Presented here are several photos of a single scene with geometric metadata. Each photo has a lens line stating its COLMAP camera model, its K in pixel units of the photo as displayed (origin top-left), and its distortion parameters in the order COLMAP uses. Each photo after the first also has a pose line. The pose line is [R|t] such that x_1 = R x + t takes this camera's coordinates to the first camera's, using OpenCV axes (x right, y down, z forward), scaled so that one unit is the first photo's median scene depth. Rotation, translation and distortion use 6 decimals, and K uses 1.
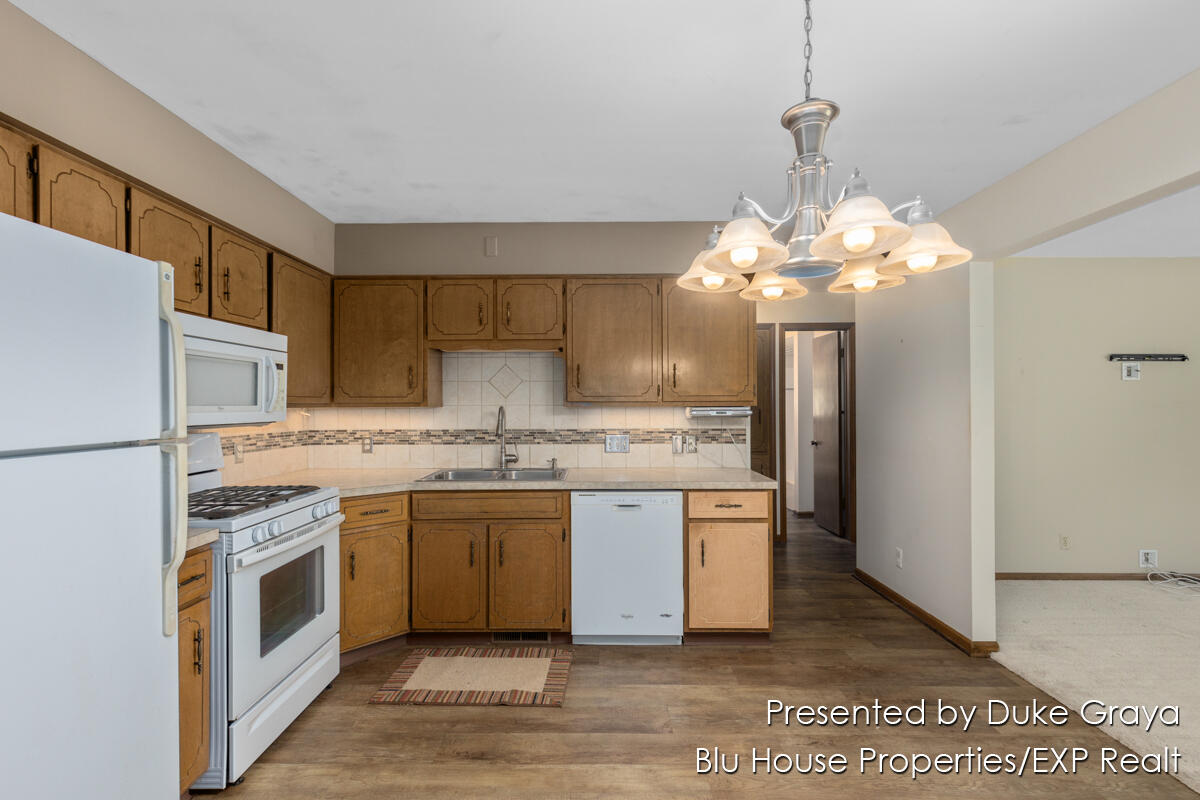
lens RADIAL K [[547.9, 0, 597.6], [0, 547.9, 398.2], [0, 0, 1]] dist [0.014883, 0.000362]
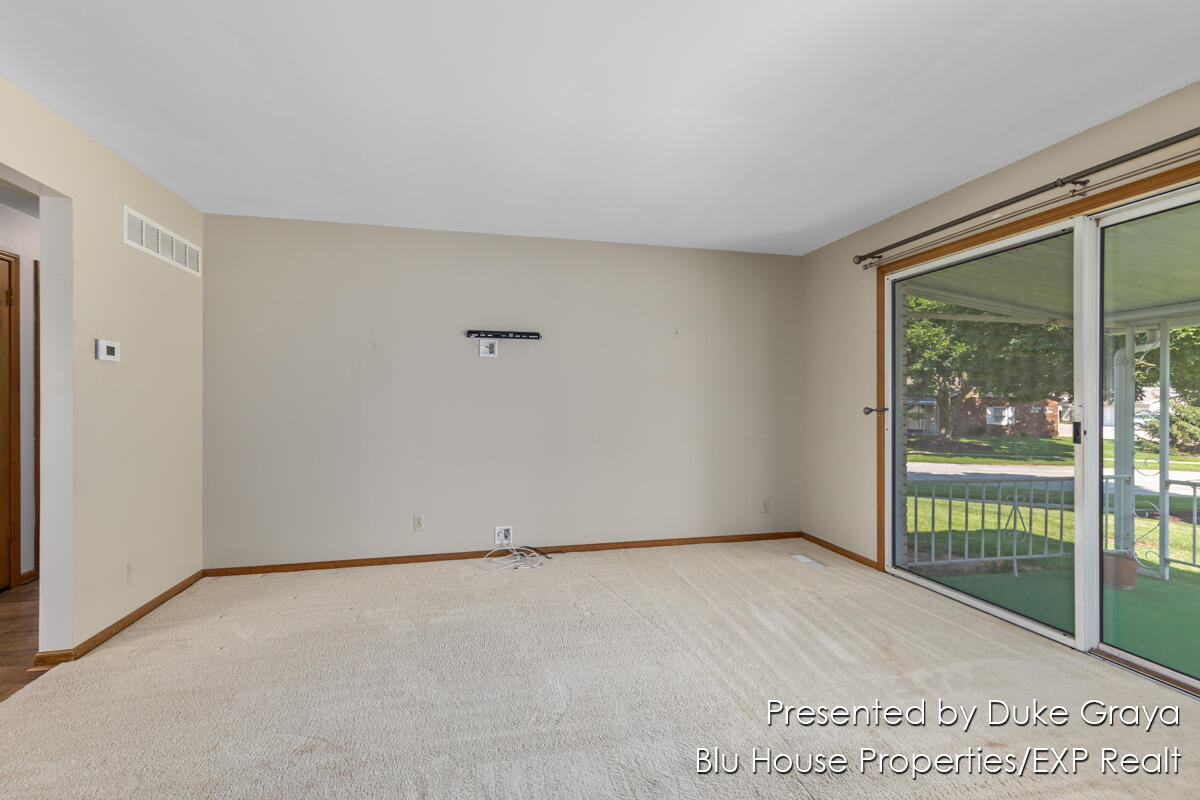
lens RADIAL K [[547.9, 0, 591.6], [0, 547.9, 405.0], [0, 0, 1]] dist [0.014883, 0.000362]
pose [[0.974077, -0.000944, 0.226215, 1.258508], [-0.001936, 0.999920, 0.012510, 0.055828], [-0.226208, -0.012624, 0.973997, 0.002355]]
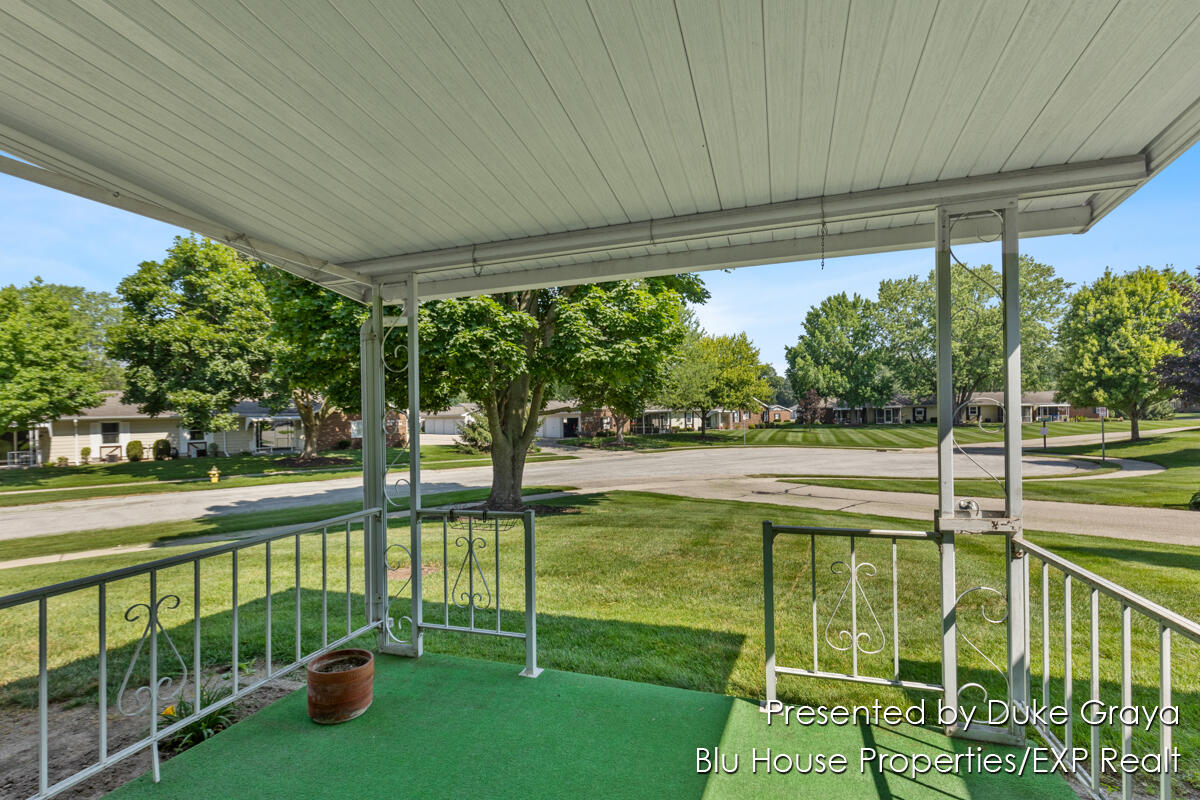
lens RADIAL K [[547.9, 0, 589.6], [0, 547.9, 419.4], [0, 0, 1]] dist [0.014883, 0.000362]
pose [[0.330324, -0.015185, 0.943745, 2.196071], [0.010712, 0.999866, 0.012339, 0.083197], [-0.943807, 0.006034, 0.330443, 0.429673]]
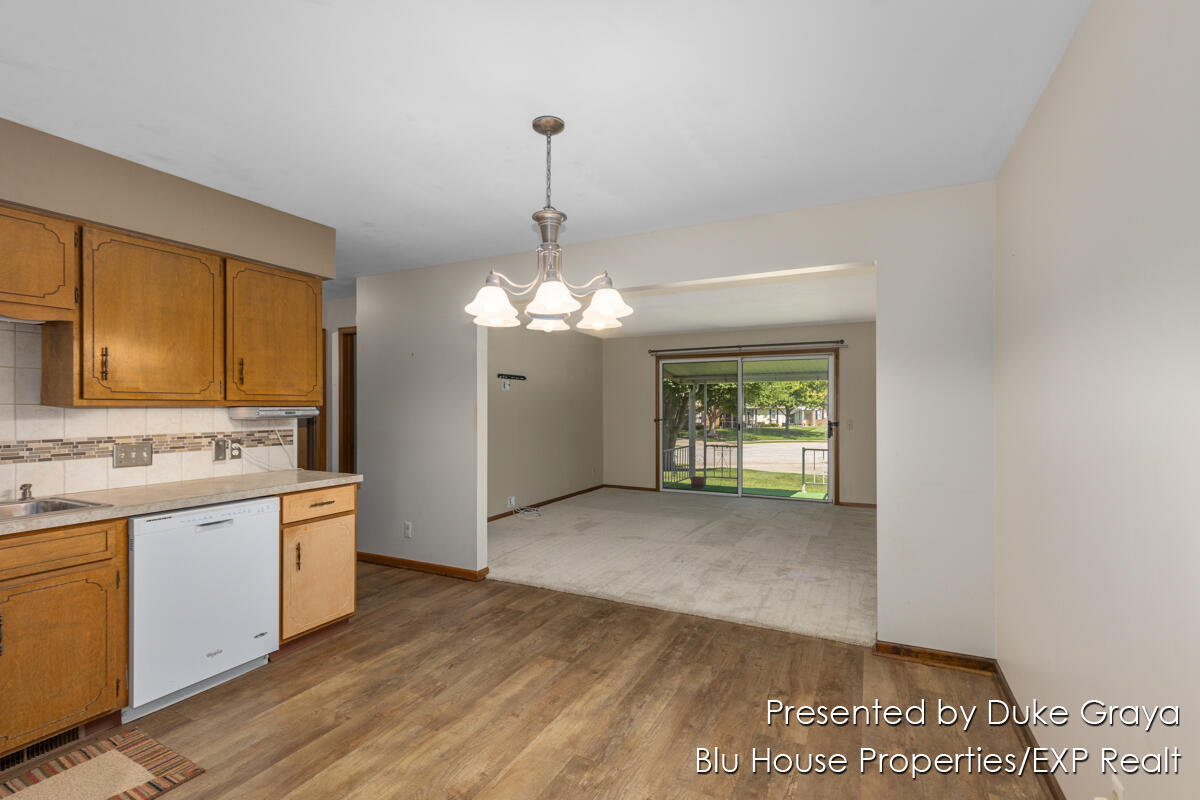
lens RADIAL K [[547.9, 0, 596.4], [0, 547.9, 405.8], [0, 0, 1]] dist [0.014883, 0.000362]
pose [[0.449595, 0.002990, 0.893228, -0.437376], [-0.007325, 0.999973, 0.000339, 0.011226], [-0.893203, -0.006696, 0.449605, 0.091434]]
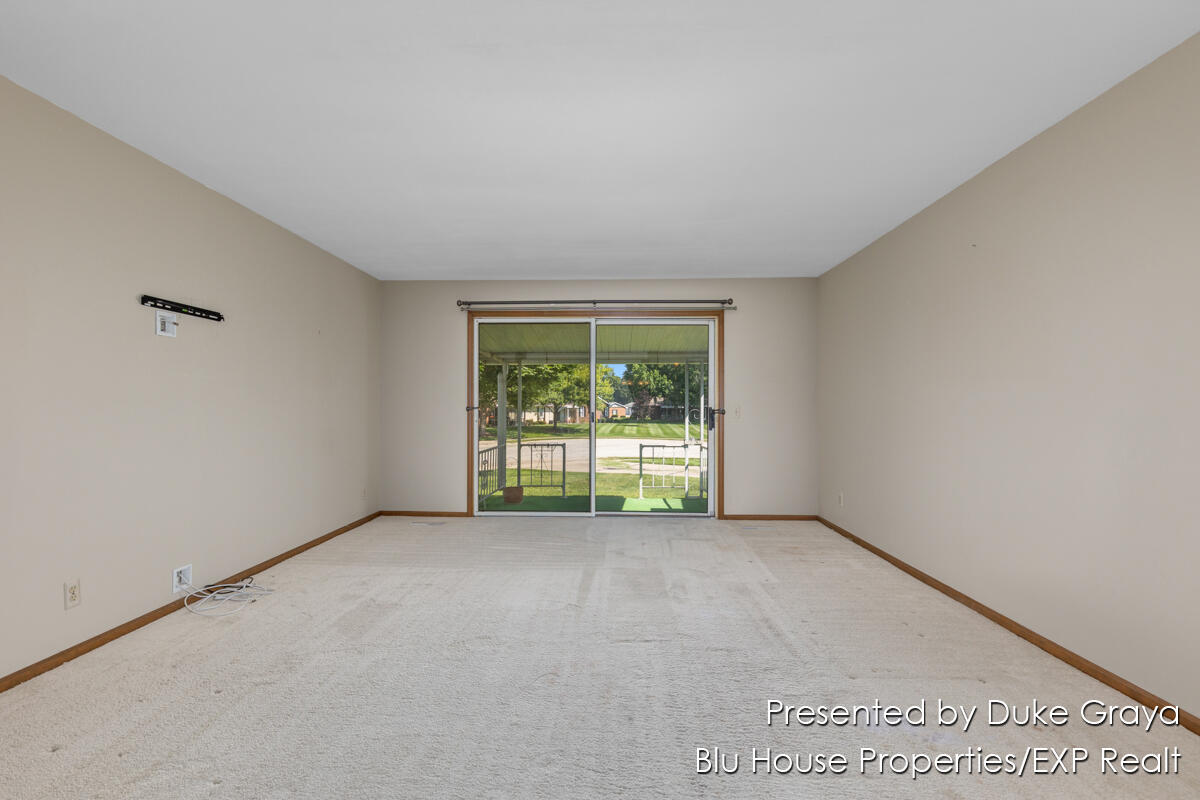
lens RADIAL K [[547.9, 0, 597.6], [0, 547.9, 407.8], [0, 0, 1]] dist [0.014883, 0.000362]
pose [[0.034536, -0.001406, 0.999402, 0.364095], [-0.009553, 0.999953, 0.001737, 0.072804], [-0.999358, -0.009607, 0.034521, 0.573776]]
